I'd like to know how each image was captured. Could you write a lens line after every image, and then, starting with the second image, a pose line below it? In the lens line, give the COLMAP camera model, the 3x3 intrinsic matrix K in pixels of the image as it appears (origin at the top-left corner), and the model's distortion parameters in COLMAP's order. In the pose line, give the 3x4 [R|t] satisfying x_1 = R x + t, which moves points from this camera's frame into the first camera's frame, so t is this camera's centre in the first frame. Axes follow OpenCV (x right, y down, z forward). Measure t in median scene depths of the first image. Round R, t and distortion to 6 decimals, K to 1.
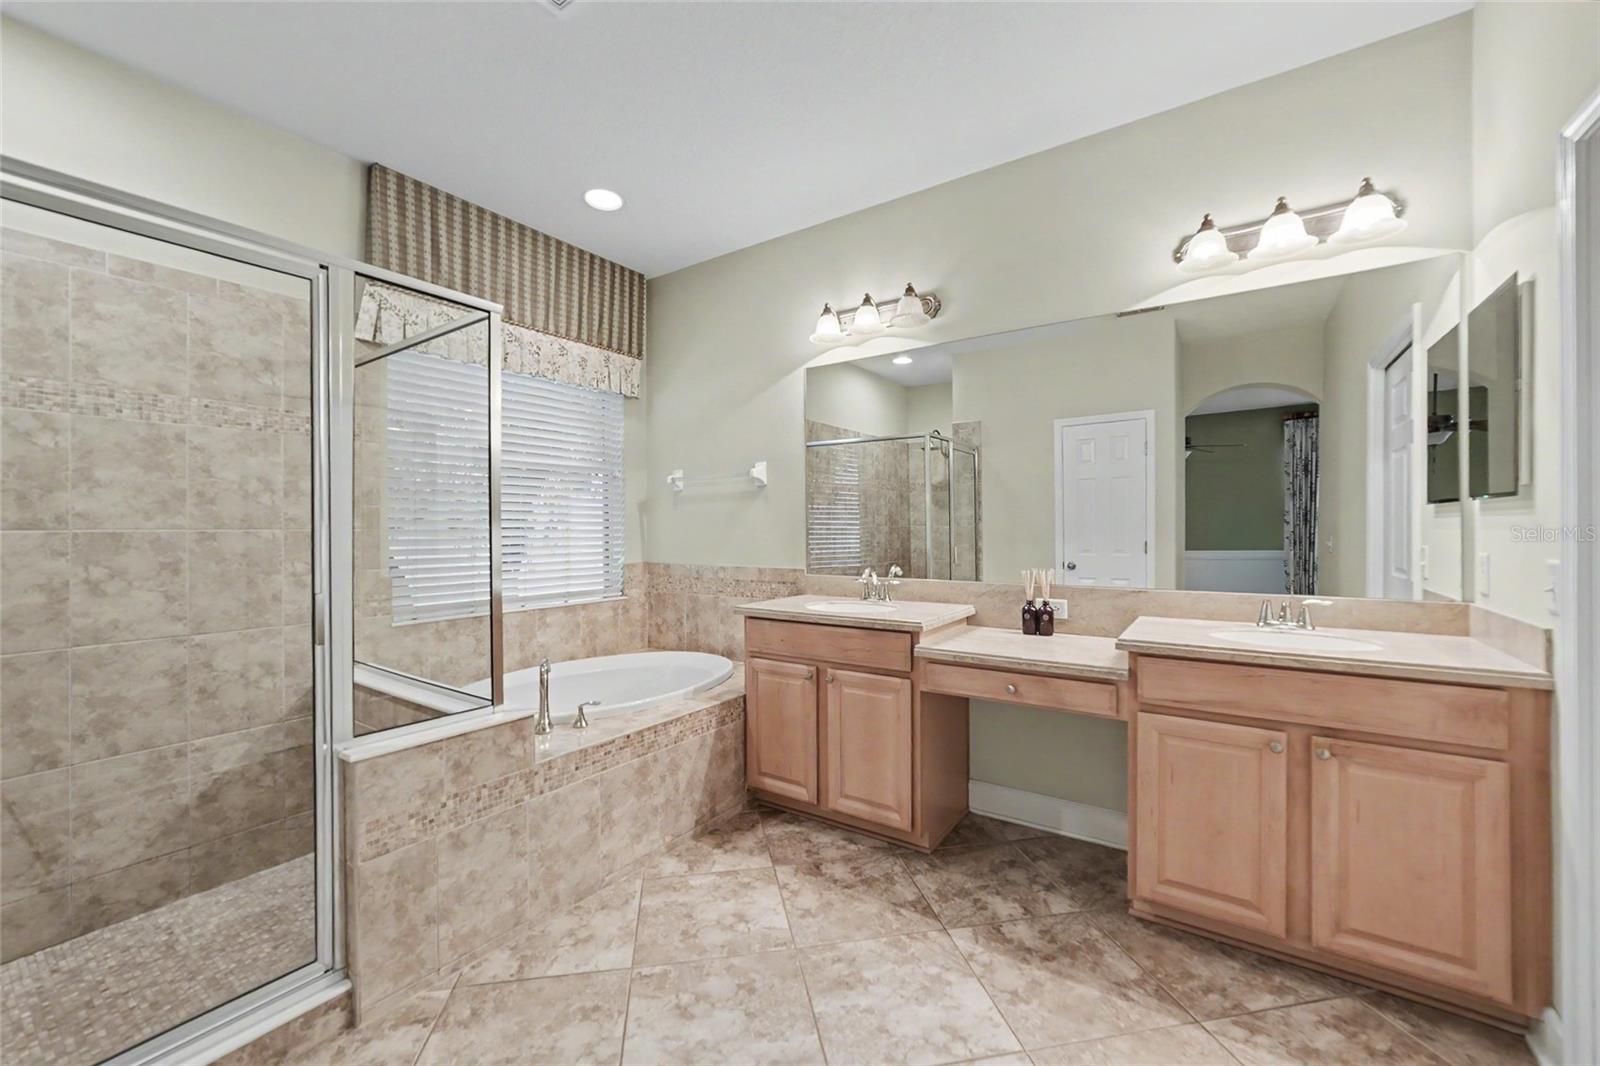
lens RADIAL K [[630.0, 0, 801.9], [0, 630.0, 528.4], [0, 0, 1]] dist [-0.007071, 0.001025]
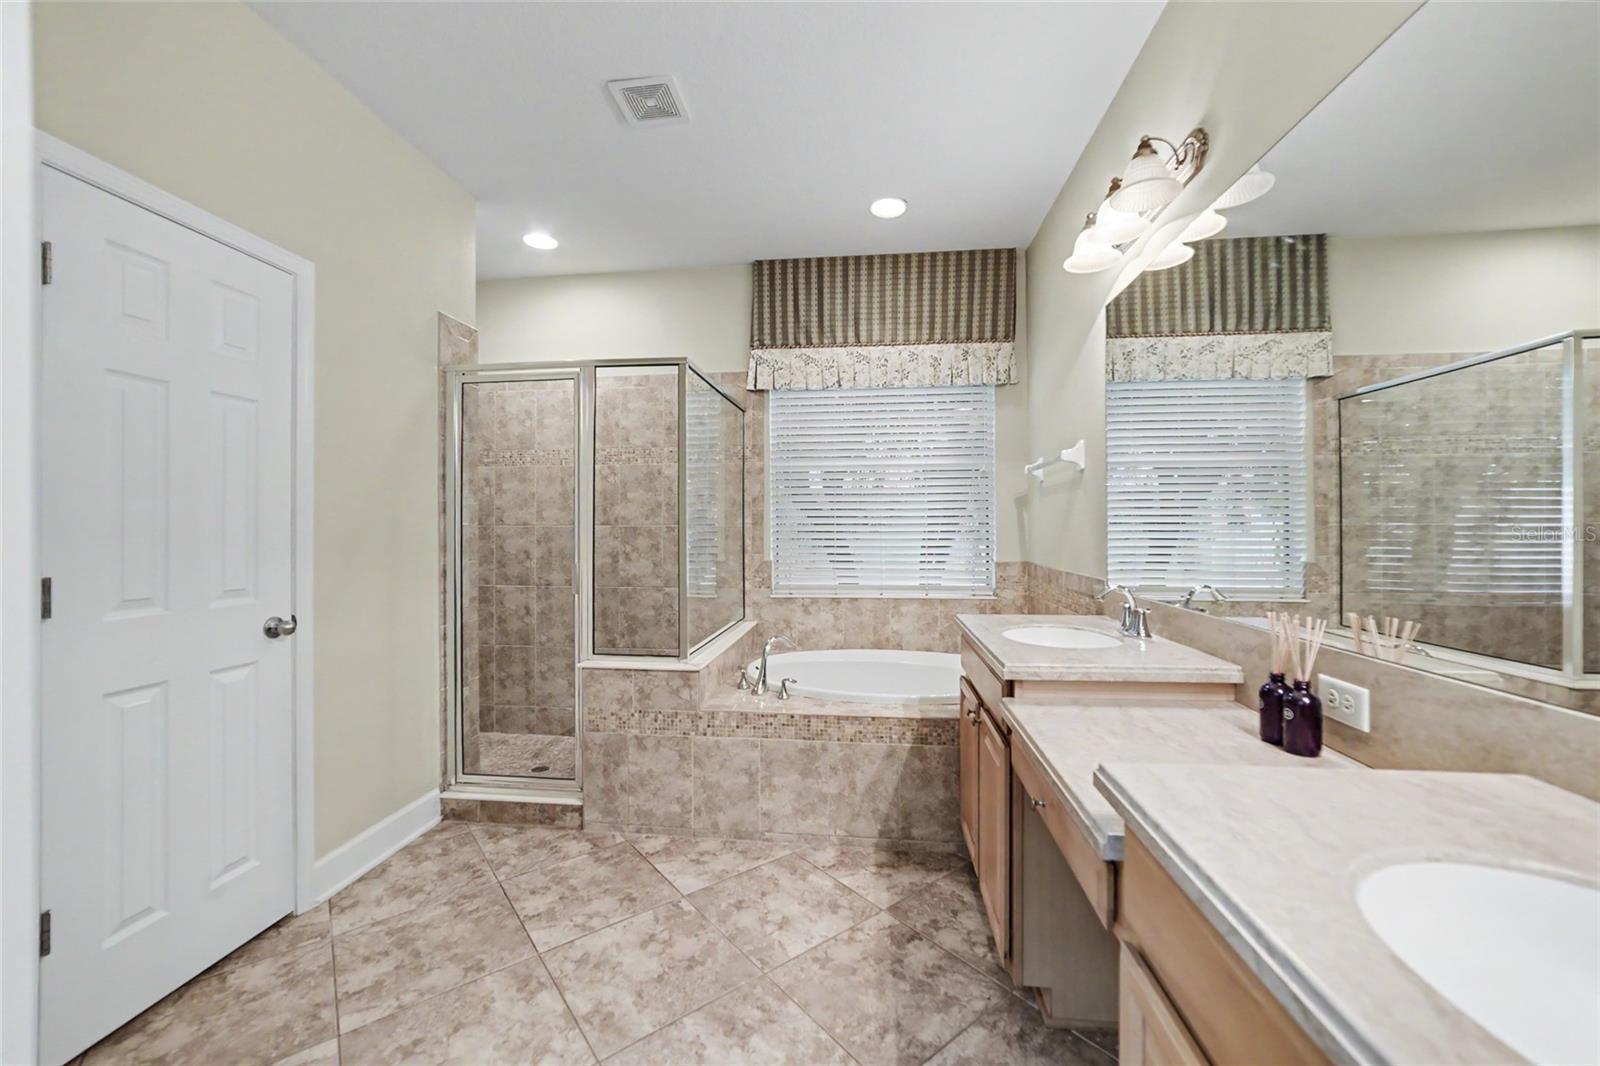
lens RADIAL K [[630.0, 0, 804.6], [0, 630.0, 526.5], [0, 0, 1]] dist [-0.007071, 0.001025]
pose [[0.480330, 0.004418, -0.877077, 0.624902], [-0.000398, 0.999988, 0.004820, -0.002704], [0.877088, -0.001966, 0.480327, 0.450183]]
